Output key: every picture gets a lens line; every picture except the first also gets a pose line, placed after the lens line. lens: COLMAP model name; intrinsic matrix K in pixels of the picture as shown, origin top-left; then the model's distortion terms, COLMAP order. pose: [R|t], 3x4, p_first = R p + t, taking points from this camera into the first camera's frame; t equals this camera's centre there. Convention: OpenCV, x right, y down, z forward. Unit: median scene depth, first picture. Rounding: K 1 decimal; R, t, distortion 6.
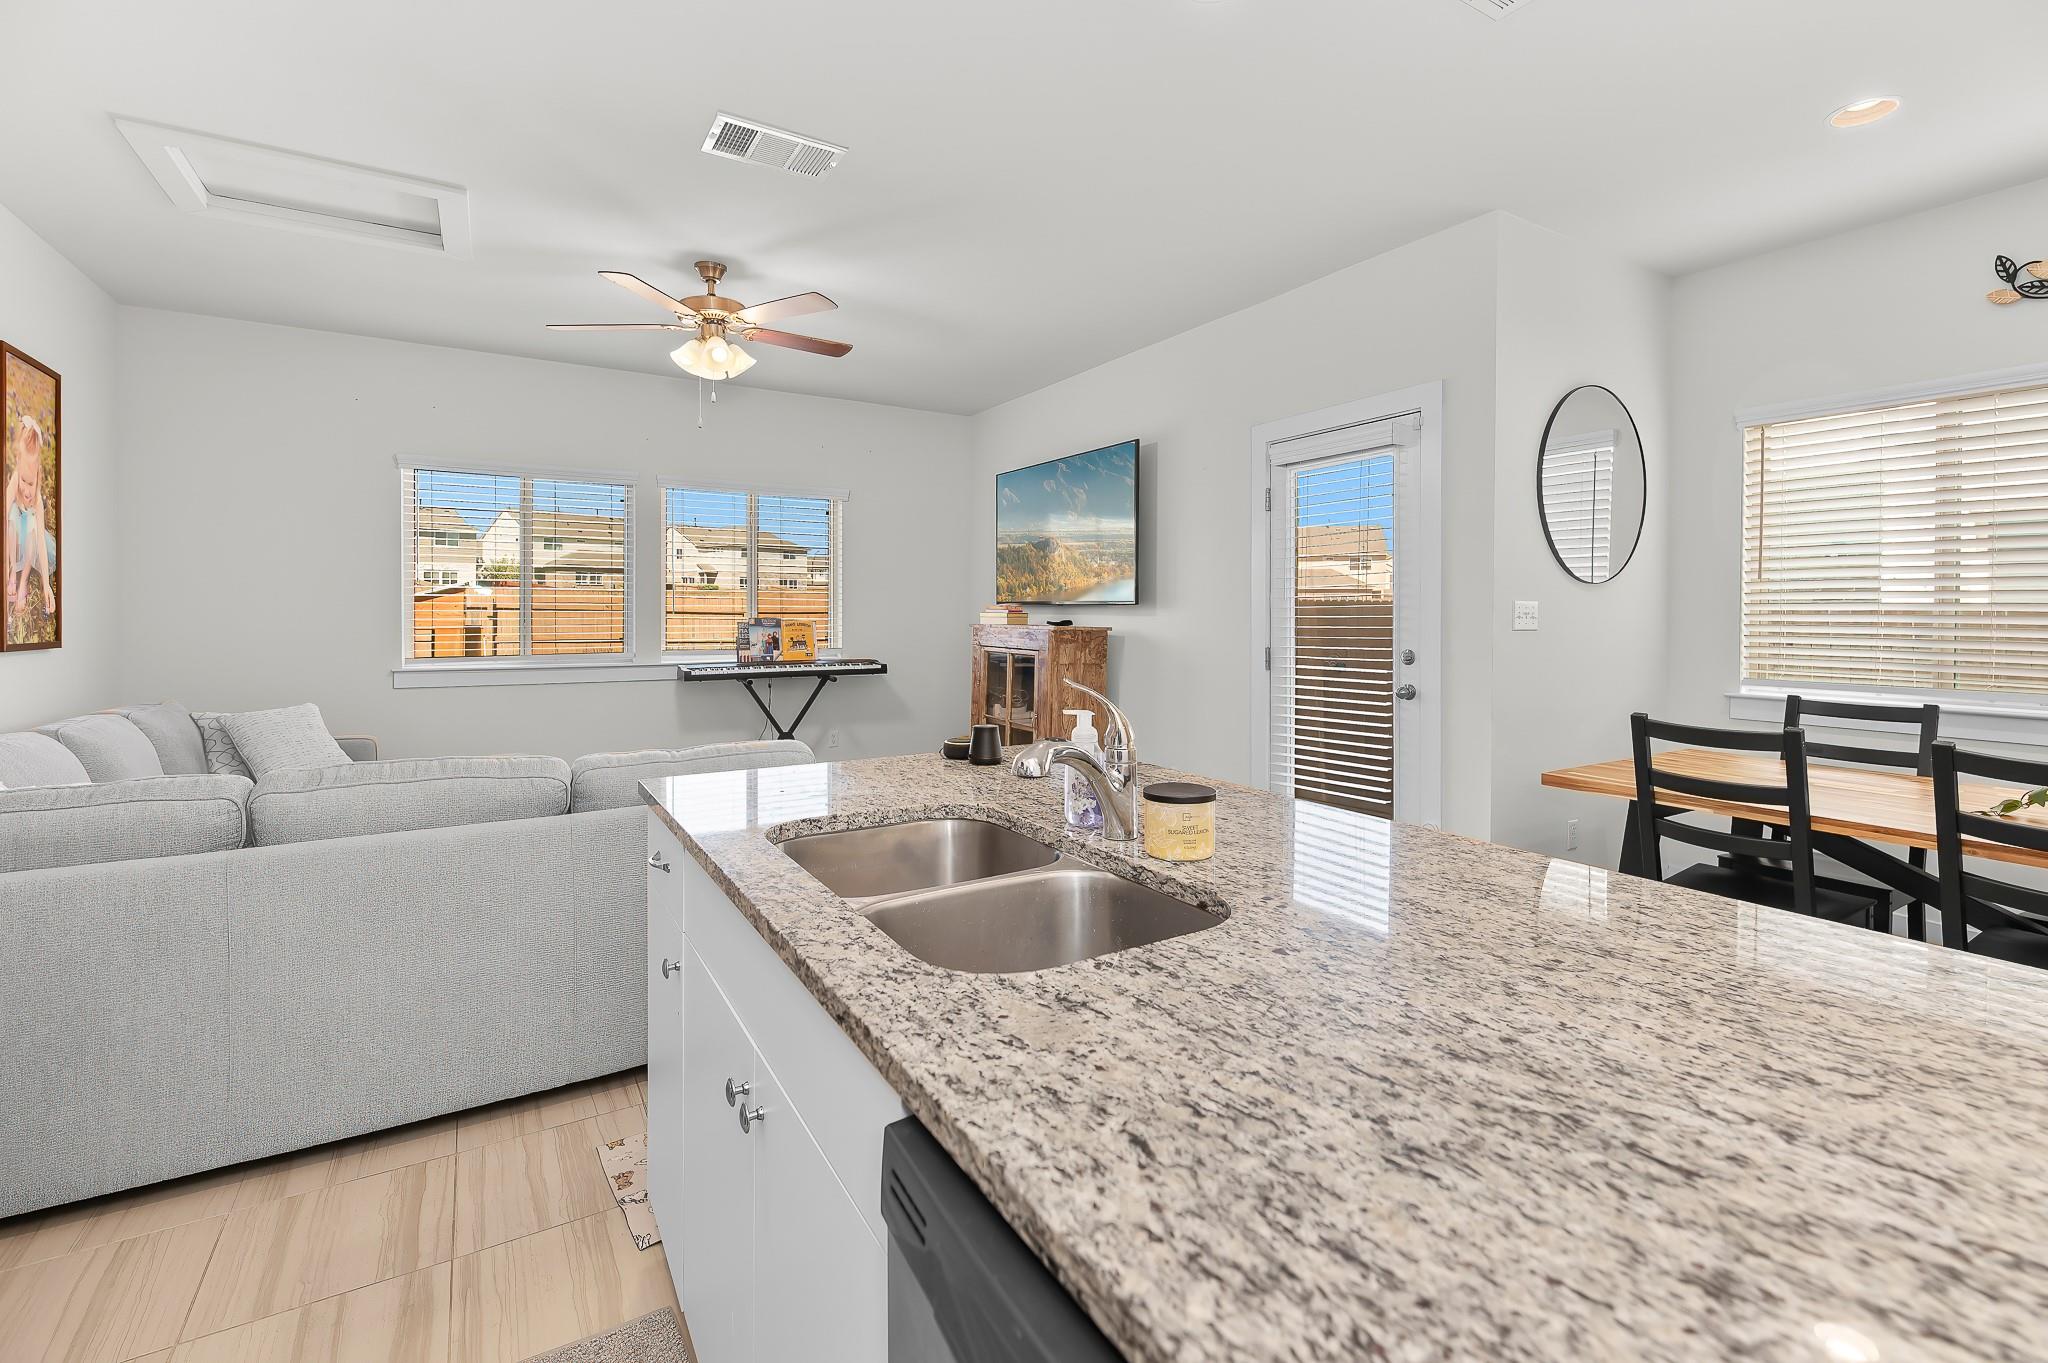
lens RADIAL K [[907.3, 0, 1038.5], [0, 907.3, 623.3], [0, 0, 1]] dist [-0.001651, -0.001392]
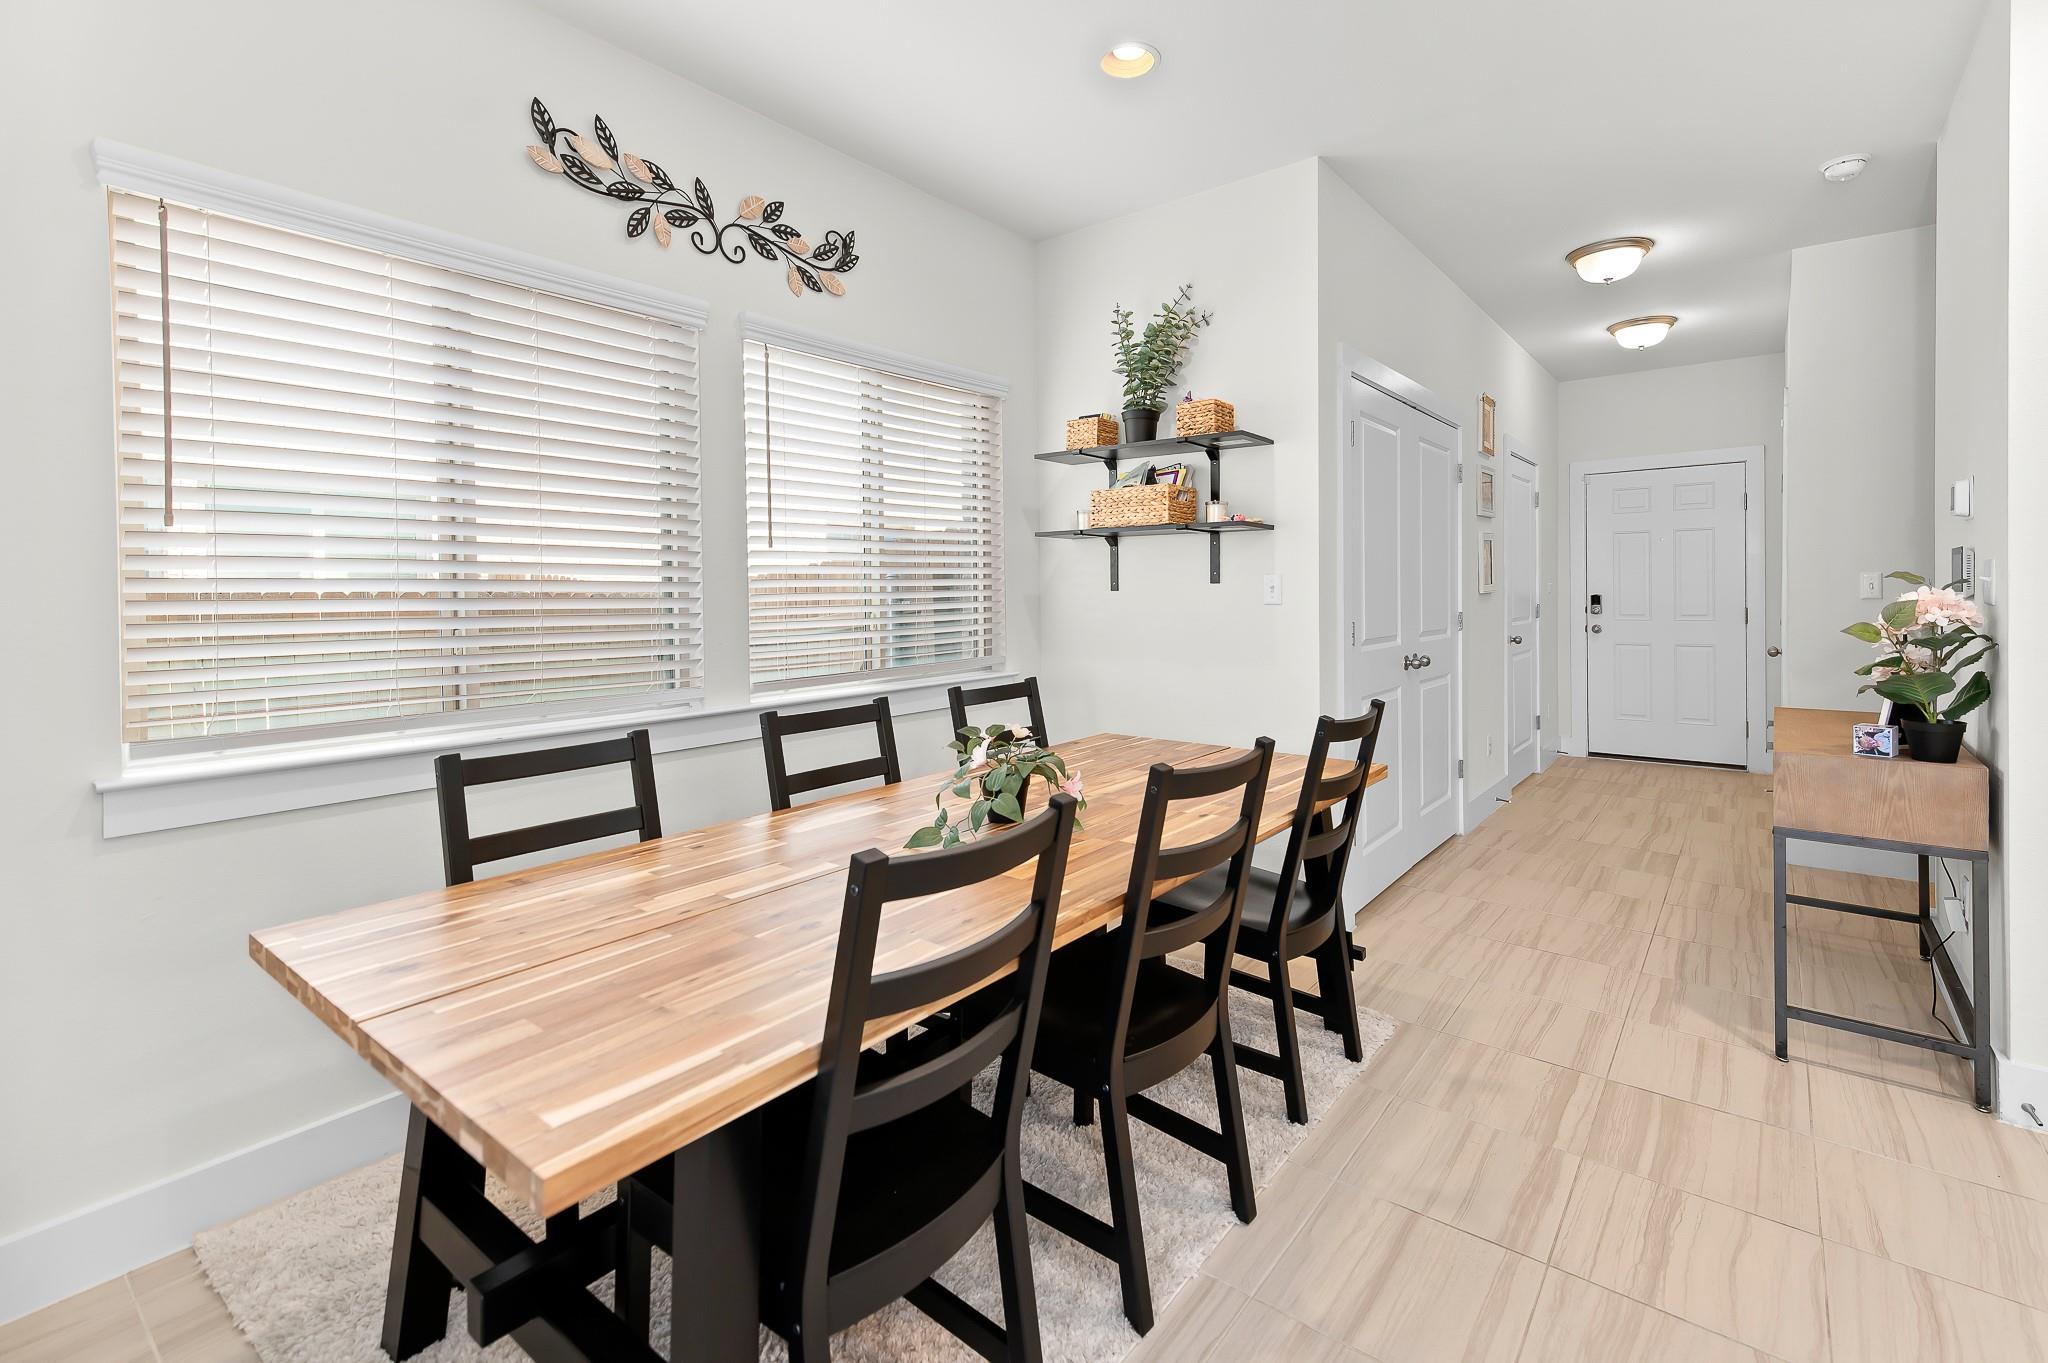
lens RADIAL K [[917.1, 0, 1053.3], [0, 917.1, 608.2], [0, 0, 1]] dist [0.018955, -0.000389]
pose [[-0.357982, -0.017423, 0.933566, 0.527342], [0.020093, 0.999451, 0.026357, -0.029633], [-0.933512, 0.028194, -0.357435, 2.141925]]
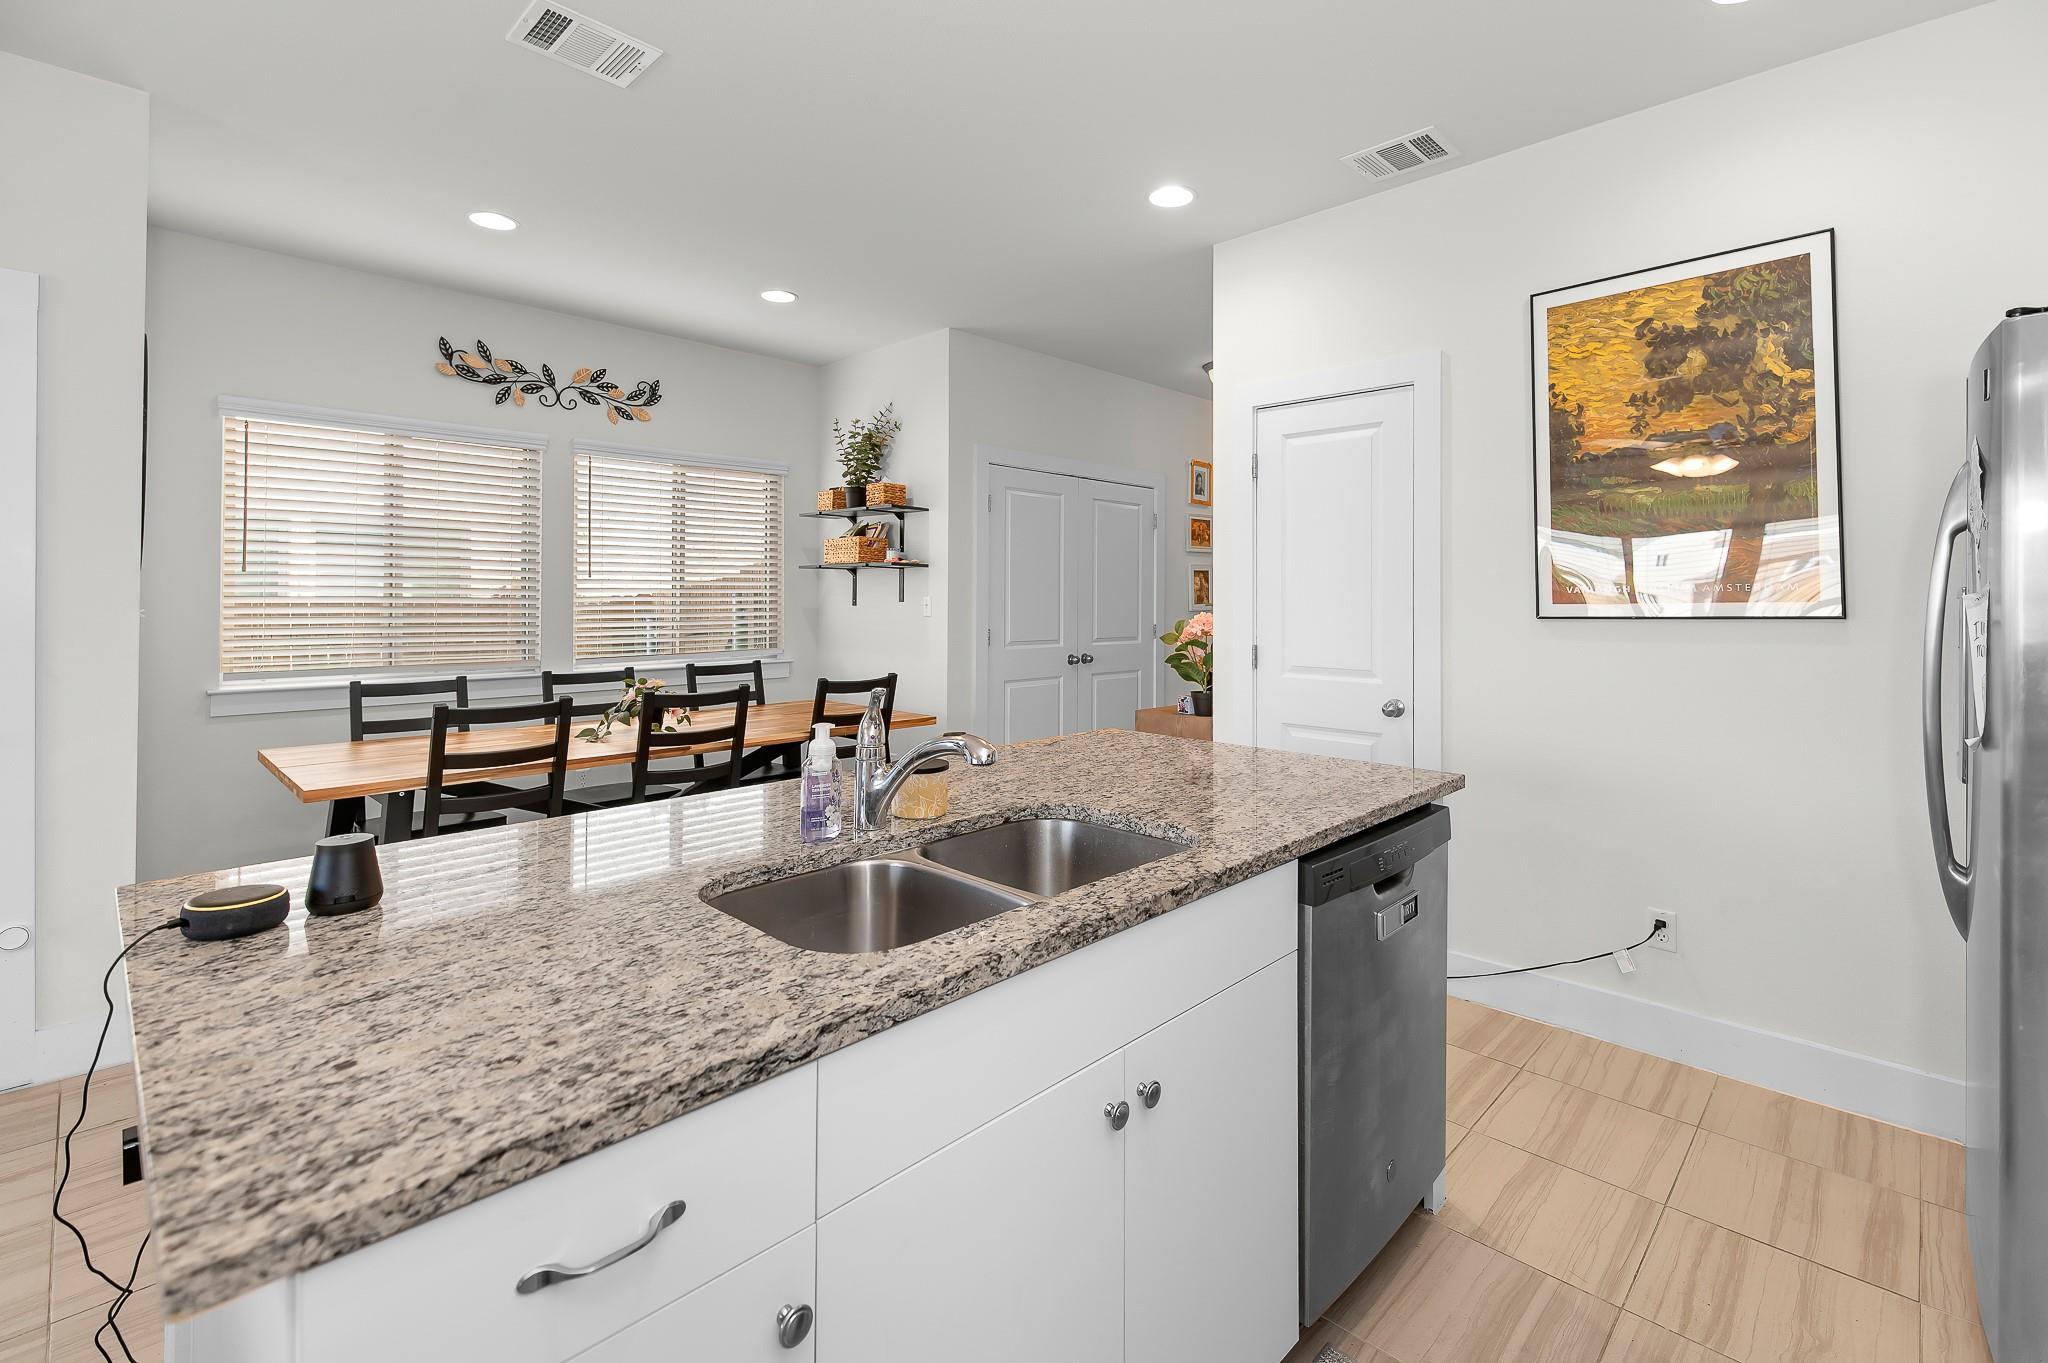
lens RADIAL K [[916.7, 0, 1049.3], [0, 916.7, 594.0], [0, 0, 1]] dist [0.001081, -0.000192]
pose [[-0.266040, 0.001596, 0.963961, -1.153932], [0.007513, 0.999972, 0.000418, -0.051962], [-0.963933, 0.007354, -0.266044, 1.199344]]
